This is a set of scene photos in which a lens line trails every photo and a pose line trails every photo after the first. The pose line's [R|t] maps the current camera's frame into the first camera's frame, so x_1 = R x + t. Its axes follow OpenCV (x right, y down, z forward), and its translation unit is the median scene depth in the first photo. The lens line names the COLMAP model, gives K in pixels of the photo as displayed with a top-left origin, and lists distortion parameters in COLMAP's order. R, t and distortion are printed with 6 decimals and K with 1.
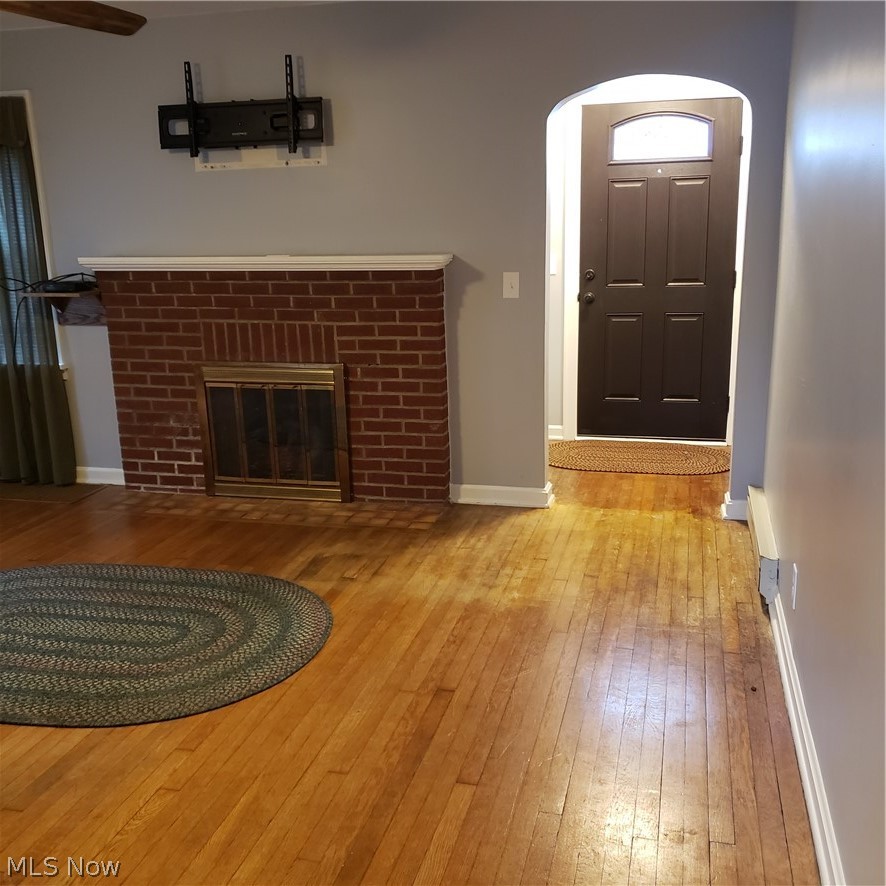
lens RADIAL K [[925.9, 0, 442.6], [0, 925.9, 464.0], [0, 0, 1]] dist [0.037550, 0.000000]
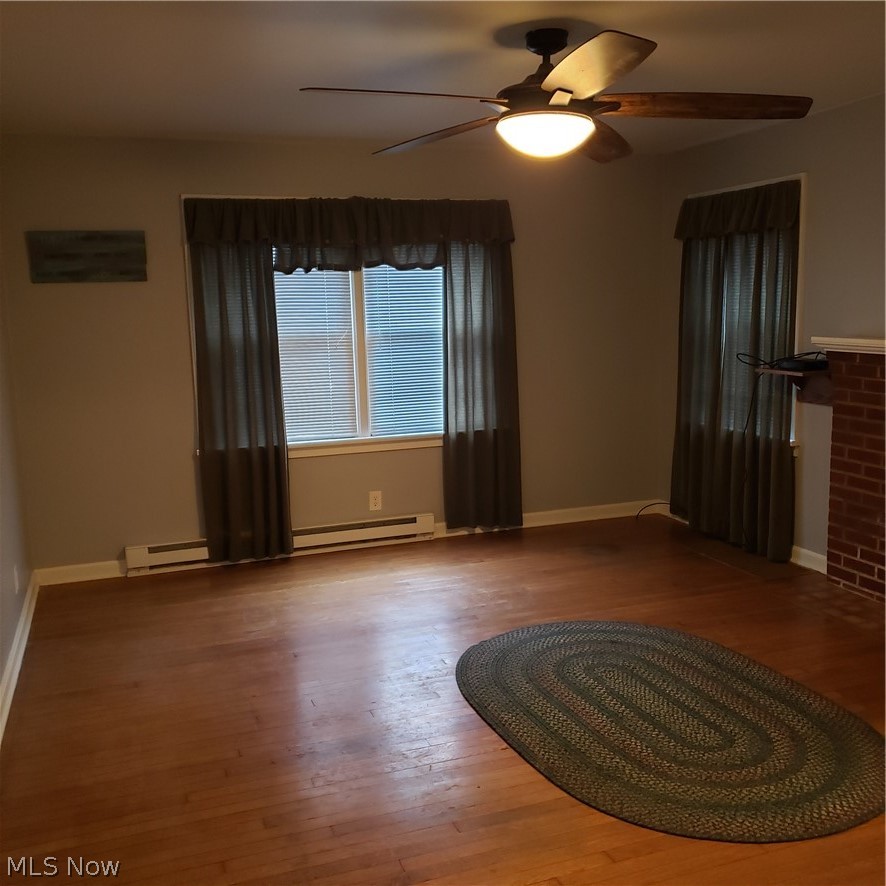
lens RADIAL K [[925.9, 0, 440.1], [0, 925.9, 454.1], [0, 0, 1]] dist [0.037550, 0.000000]
pose [[0.560089, 0.139840, -0.816545, 0.213166], [-0.196600, 0.979929, 0.032967, -0.058951], [0.804766, 0.142068, 0.576340, 0.149331]]
